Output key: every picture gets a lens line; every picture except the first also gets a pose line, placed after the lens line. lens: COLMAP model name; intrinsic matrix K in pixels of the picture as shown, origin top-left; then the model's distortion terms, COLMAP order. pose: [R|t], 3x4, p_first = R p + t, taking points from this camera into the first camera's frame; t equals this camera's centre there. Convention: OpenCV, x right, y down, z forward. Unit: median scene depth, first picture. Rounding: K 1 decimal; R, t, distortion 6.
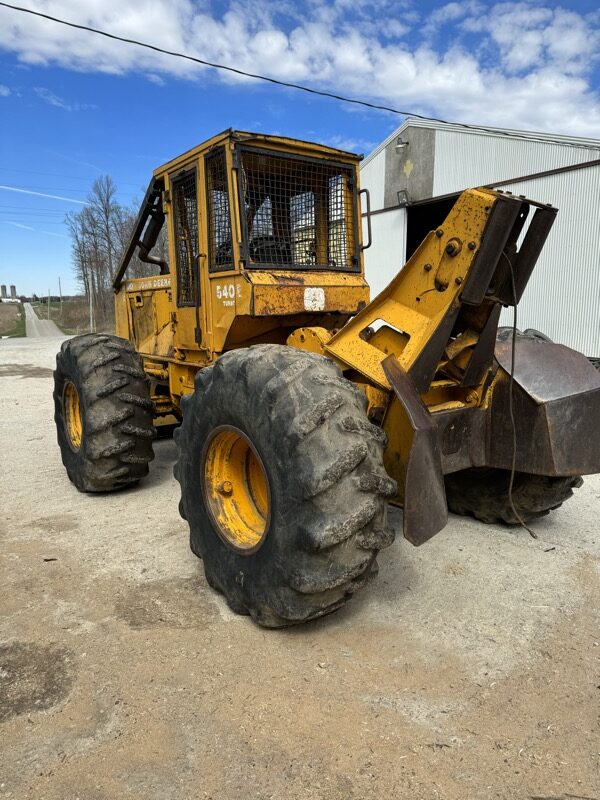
lens RADIAL K [[558.0, 0, 298.5], [0, 558.0, 397.7], [0, 0, 1]] dist [0.076558, -0.101118]
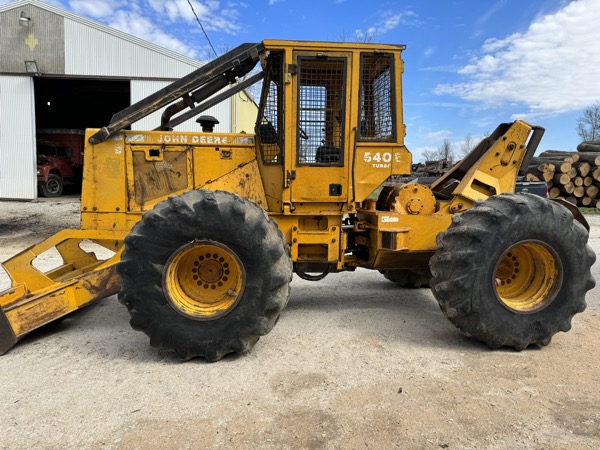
lens RADIAL K [[418.5, 0, 299.5], [0, 418.5, 224.8], [0, 0, 1]] dist [0.076558, -0.101118]
pose [[0.515351, -0.077605, 0.853458, -1.129488], [0.105545, 0.994057, 0.026657, -0.074326], [-0.850455, 0.076341, 0.520479, 0.651165]]
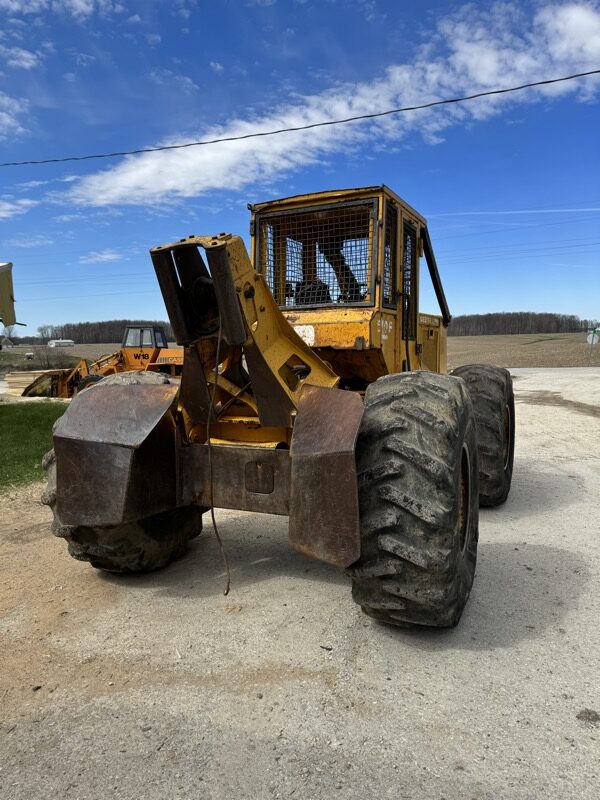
lens RADIAL K [[550.4, 0, 300.0], [0, 550.4, 400.0], [0, 0, 1]] dist [0.006066, 0.001200]
pose [[0.466761, 0.088835, -0.879910, 0.930362], [-0.132101, 0.990784, 0.029954, -0.081982], [0.874462, 0.102255, 0.474195, 0.488167]]
